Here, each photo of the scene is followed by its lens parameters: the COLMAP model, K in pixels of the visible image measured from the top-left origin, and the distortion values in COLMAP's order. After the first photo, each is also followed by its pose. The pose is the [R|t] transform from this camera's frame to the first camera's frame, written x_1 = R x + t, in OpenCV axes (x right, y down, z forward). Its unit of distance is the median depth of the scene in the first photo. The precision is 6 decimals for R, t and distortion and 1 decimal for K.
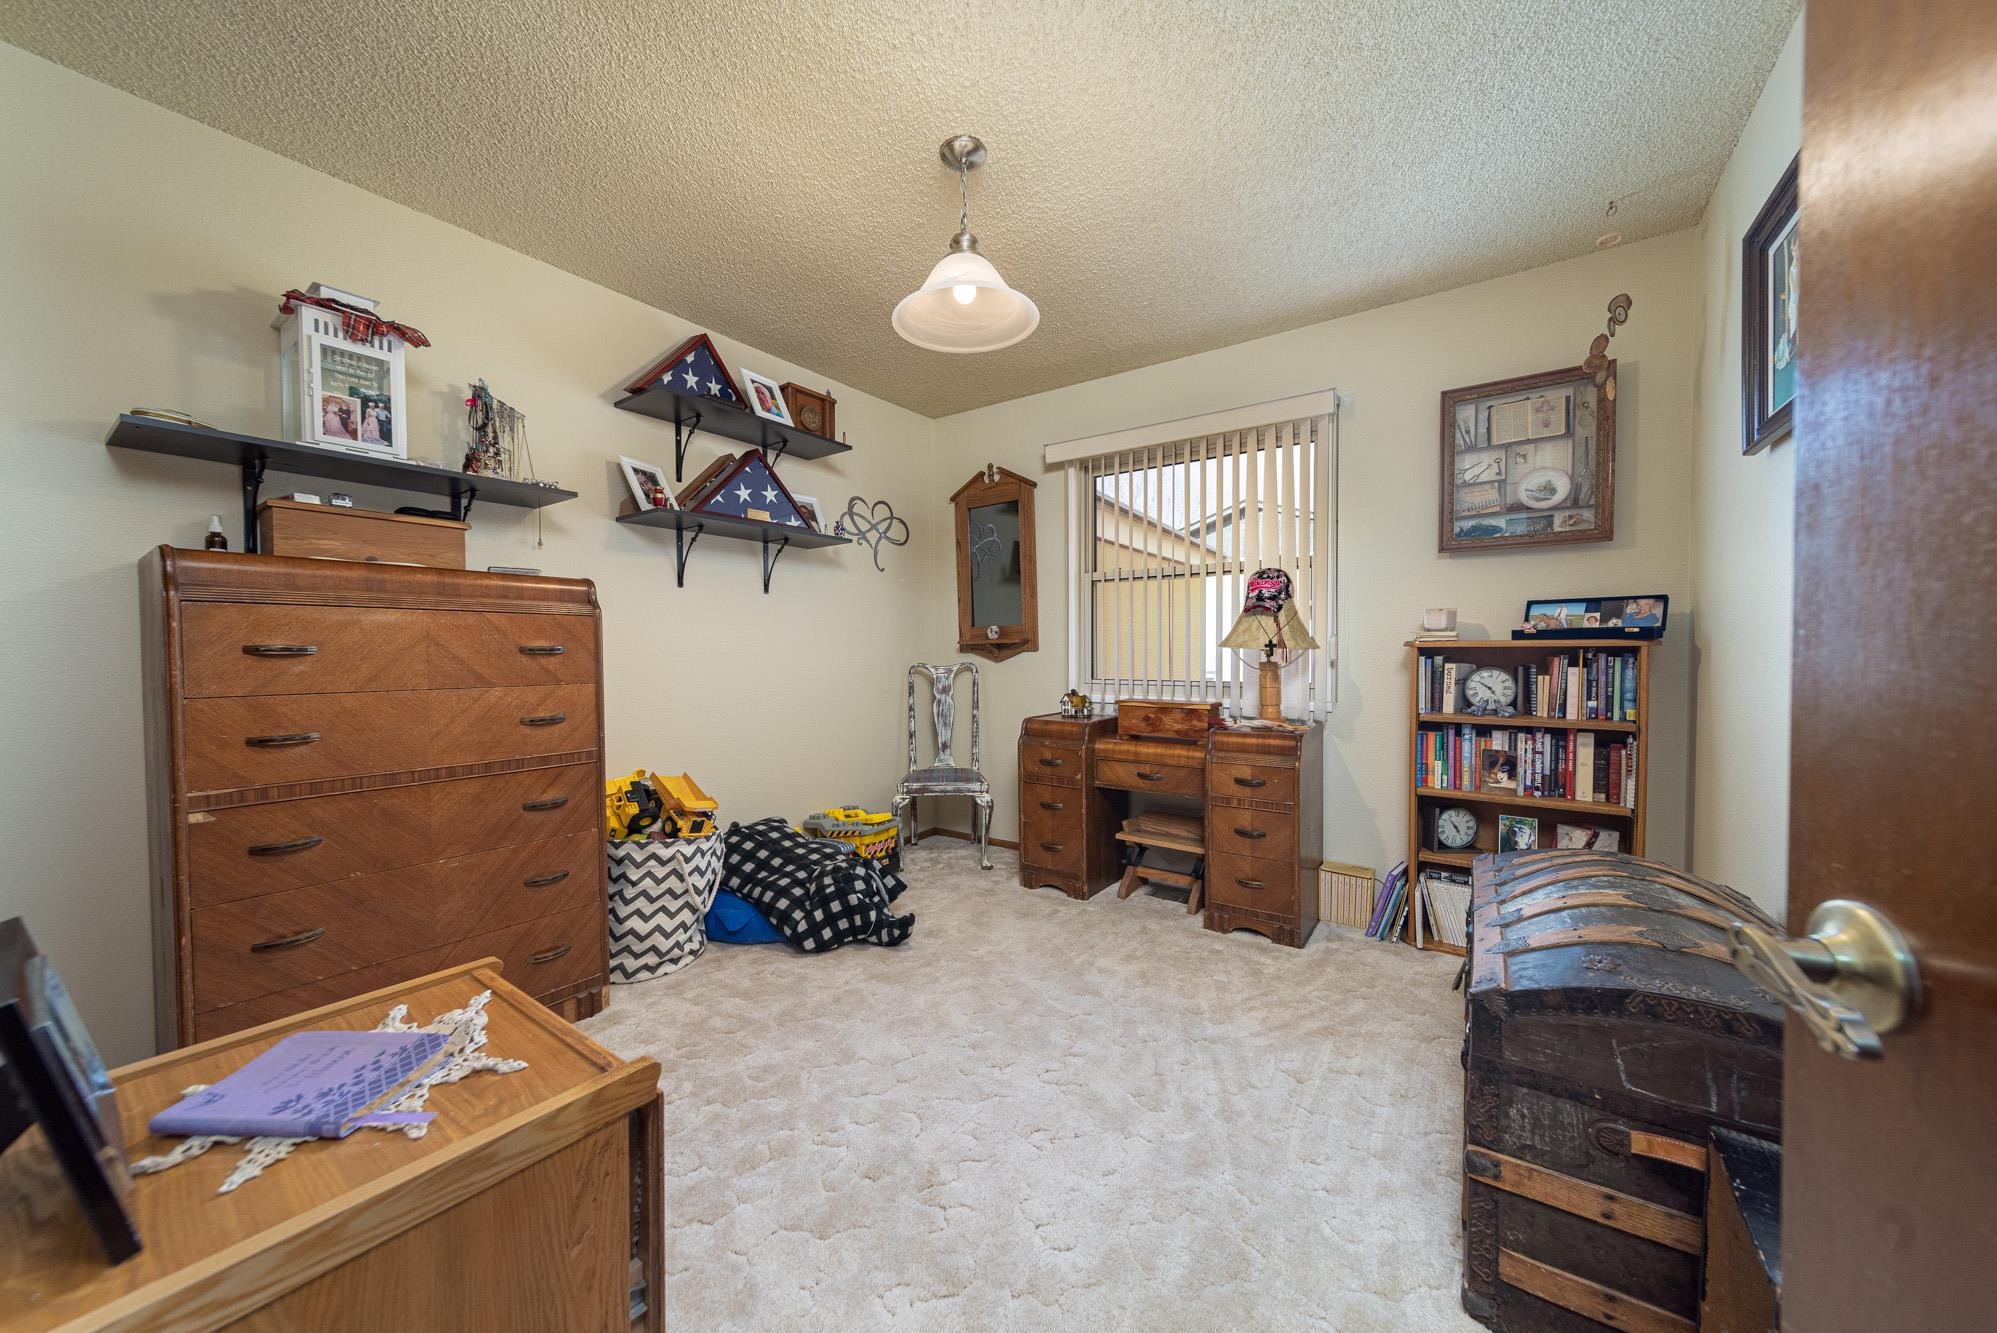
lens RADIAL K [[690.6, 0, 998.5], [0, 690.6, 666.5], [0, 0, 1]] dist [0.000030, -0.000013]
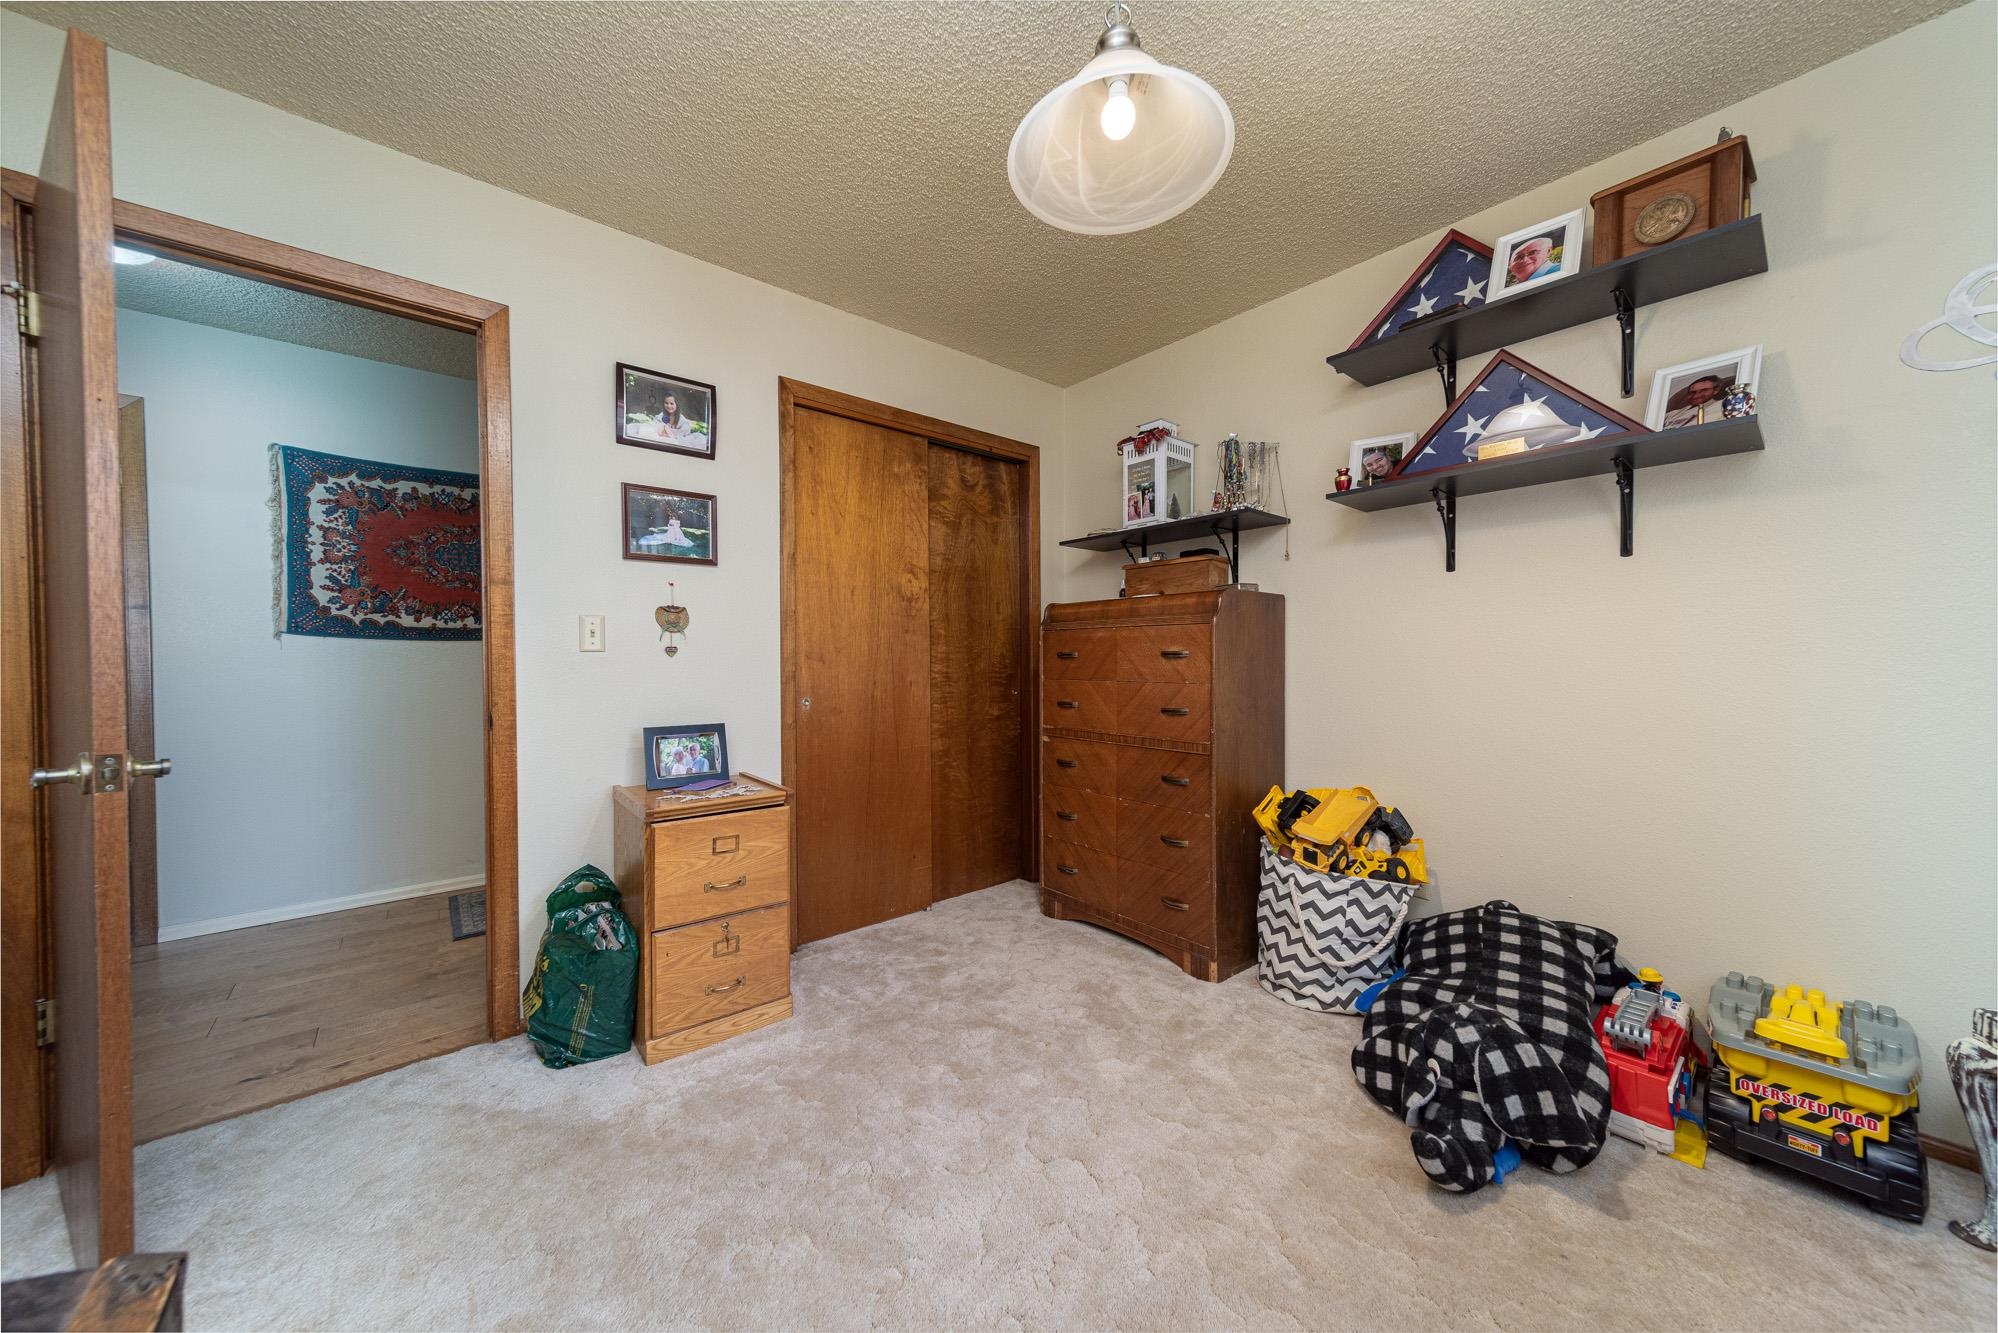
lens RADIAL K [[688.7, 0, 999.0], [0, 688.7, 666.5], [0, 0, 1]] dist [-0.000320, -0.000077]
pose [[-0.245544, 0.019380, -0.969192, 0.586722], [-0.015396, 0.999596, 0.023889, -0.026024], [0.969263, 0.020788, -0.245147, 0.976873]]
